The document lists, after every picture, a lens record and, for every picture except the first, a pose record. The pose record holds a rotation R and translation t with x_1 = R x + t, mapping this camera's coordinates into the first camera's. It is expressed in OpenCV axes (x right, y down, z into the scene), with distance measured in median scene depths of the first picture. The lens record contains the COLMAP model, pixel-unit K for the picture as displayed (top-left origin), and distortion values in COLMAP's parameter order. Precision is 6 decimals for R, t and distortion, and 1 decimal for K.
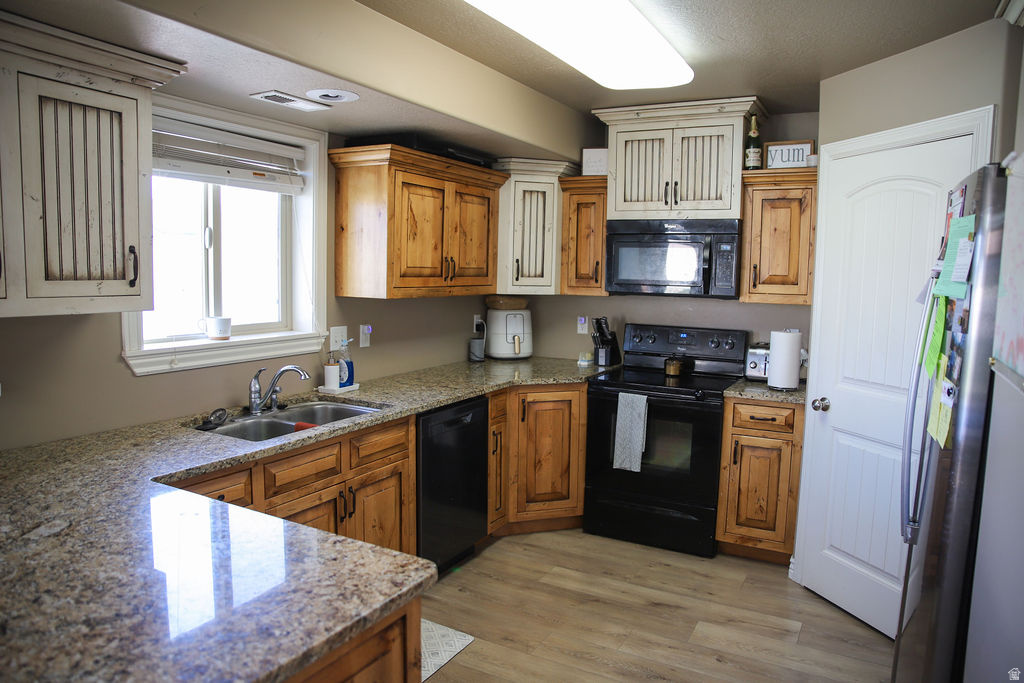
lens RADIAL K [[694.4, 0, 512.0], [0, 694.4, 341.5], [0, 0, 1]] dist [-0.141027, 0.102566]
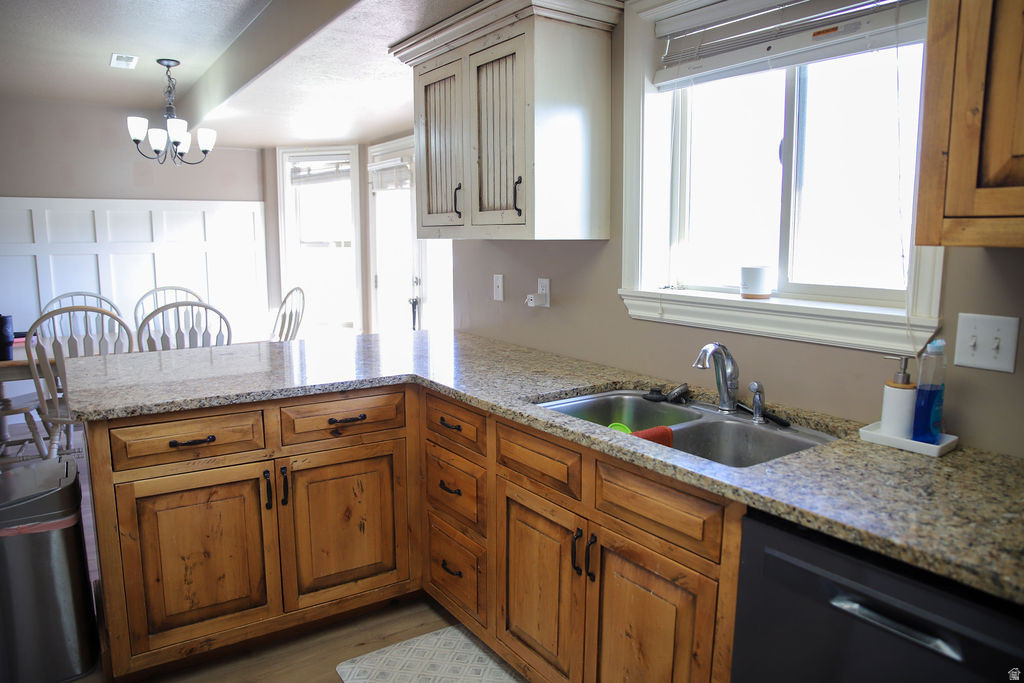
lens RADIAL K [[694.4, 0, 512.0], [0, 694.4, 341.5], [0, 0, 1]] dist [-0.141027, 0.102566]
pose [[-0.447281, 0.113012, -0.887225, 0.247441], [-0.101639, 0.979136, 0.175959, -0.046254], [0.888599, 0.168880, -0.426463, 0.875780]]
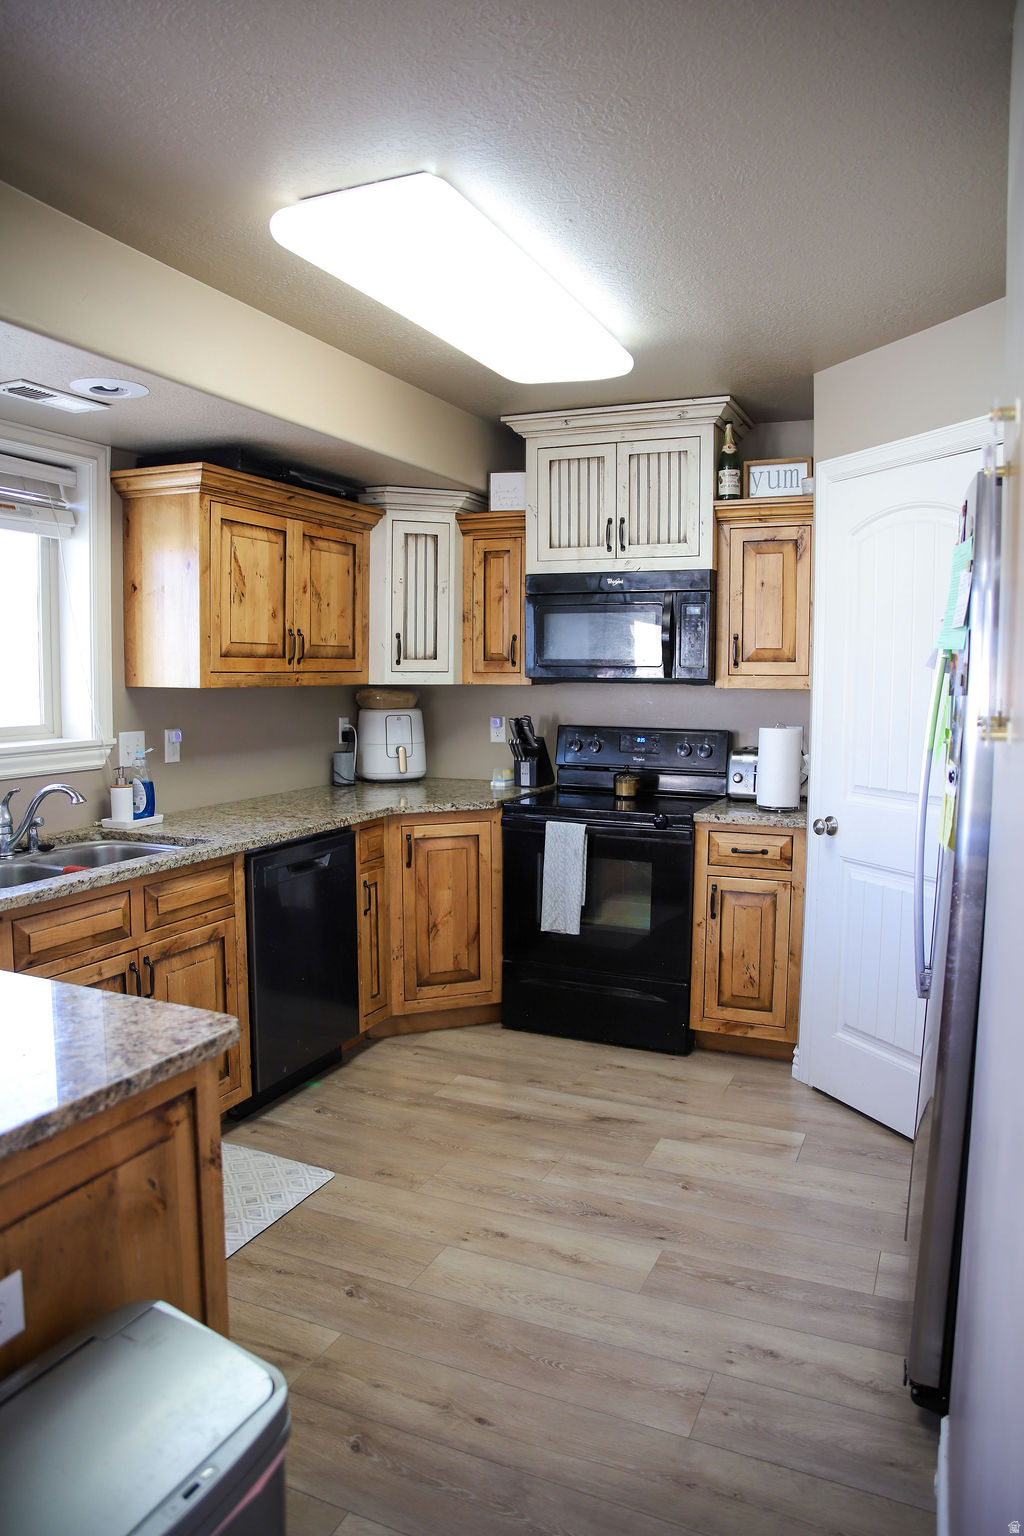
lens RADIAL K [[1041.6, 0, 516.8], [0, 1041.6, 765.3], [0, 0, 1]] dist [-0.141027, 0.102566]
pose [[0.995748, -0.021038, 0.089685, 0.034556], [0.022114, 0.999695, -0.011028, 0.029878], [-0.089426, 0.012964, 0.995909, -0.039260]]
